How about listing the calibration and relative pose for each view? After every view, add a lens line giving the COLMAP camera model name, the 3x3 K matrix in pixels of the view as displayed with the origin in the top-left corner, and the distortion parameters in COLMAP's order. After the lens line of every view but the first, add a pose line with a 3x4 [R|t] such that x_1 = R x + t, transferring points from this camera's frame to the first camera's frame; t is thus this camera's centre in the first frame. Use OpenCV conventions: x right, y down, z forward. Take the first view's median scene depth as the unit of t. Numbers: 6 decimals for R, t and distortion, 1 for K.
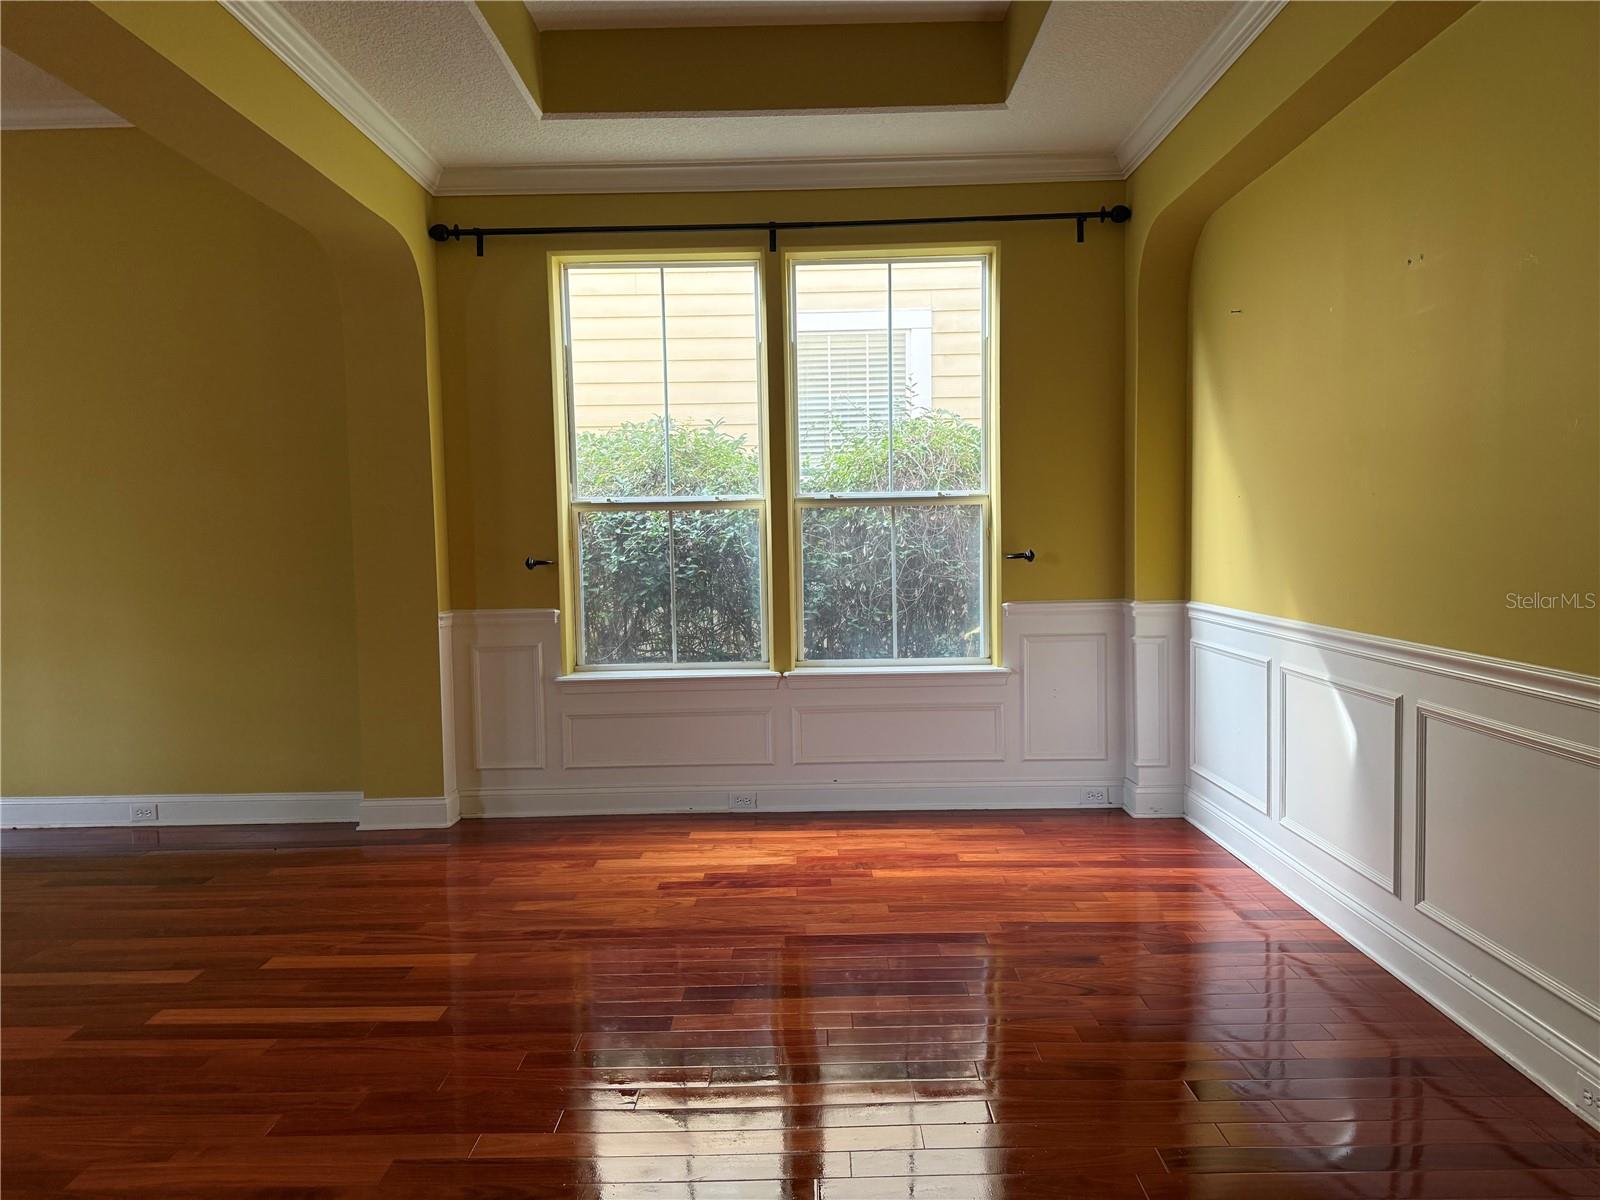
lens RADIAL K [[1130.1, 0, 800.0], [0, 1130.1, 600.0], [0, 0, 1]] dist [0.164230, -0.236740]
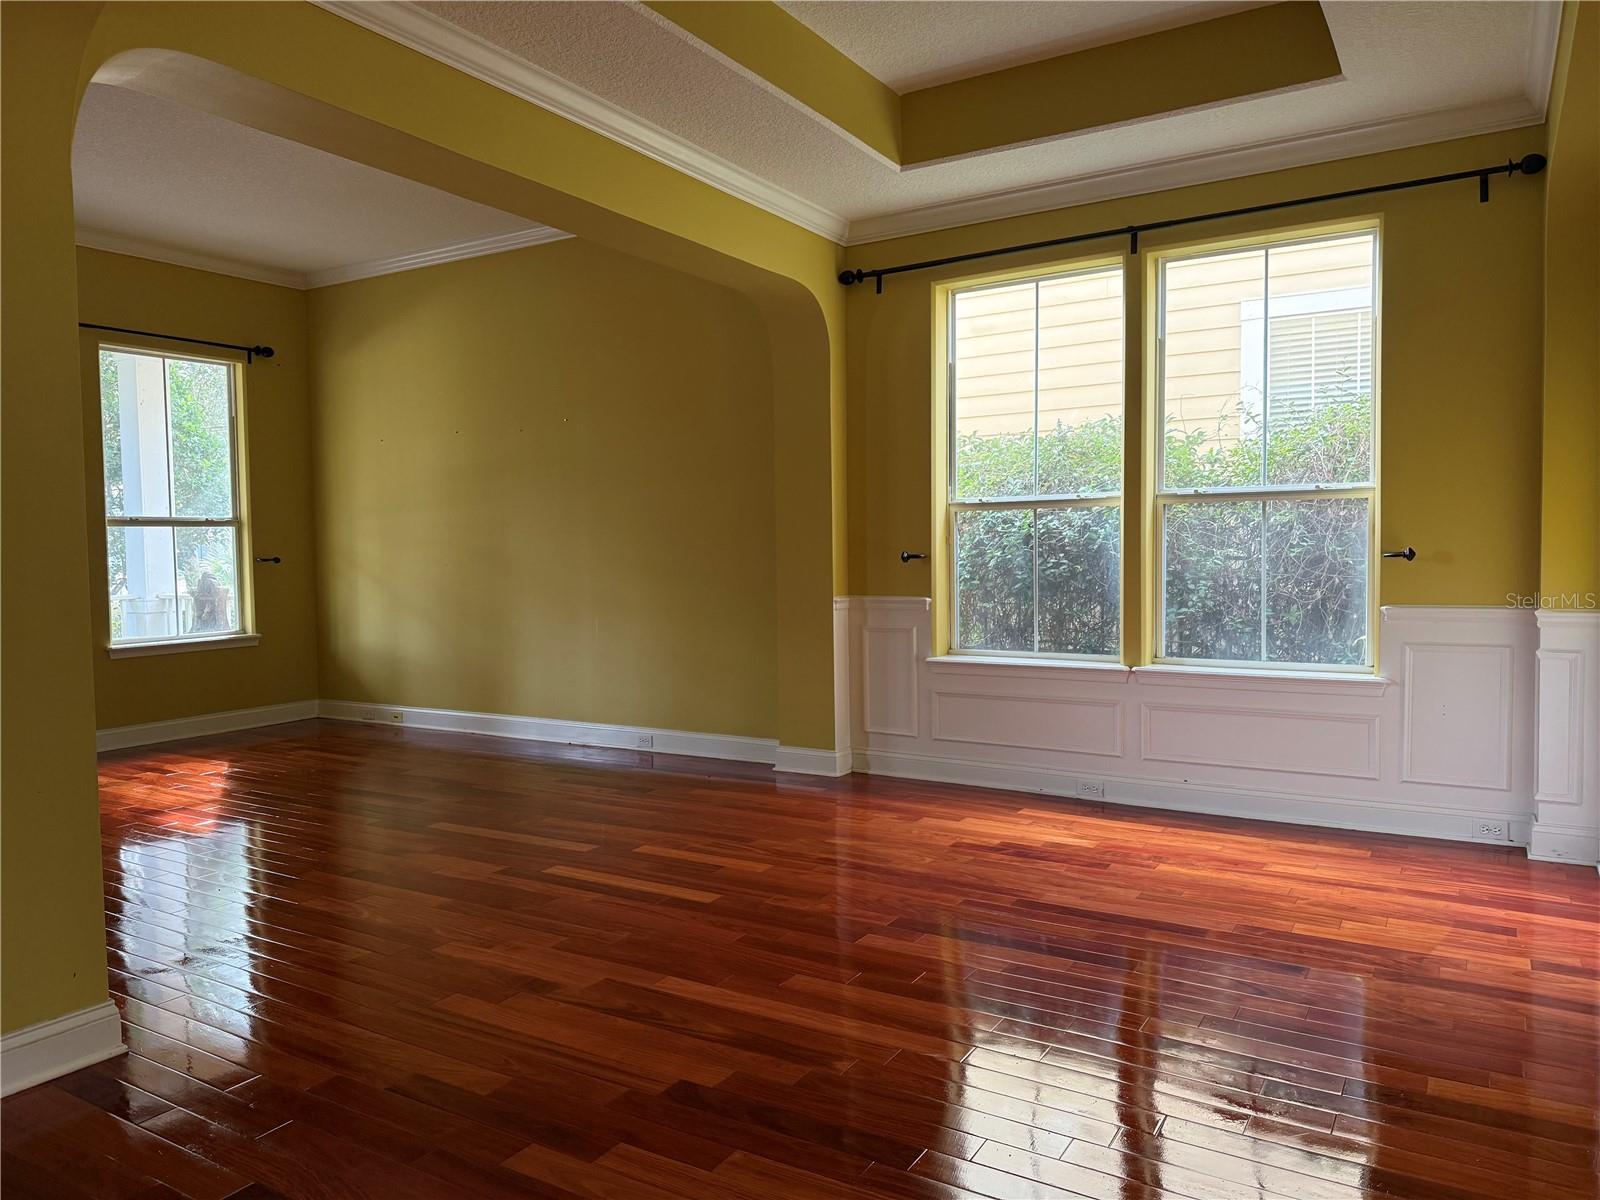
lens RADIAL K [[1130.1, 0, 800.0], [0, 1130.1, 600.0], [0, 0, 1]] dist [0.164230, -0.236740]
pose [[0.860150, 0.032498, -0.509005, 0.254626], [-0.032688, 0.999429, 0.008571, 0.005022], [0.508993, 0.009266, 0.860721, -0.034594]]
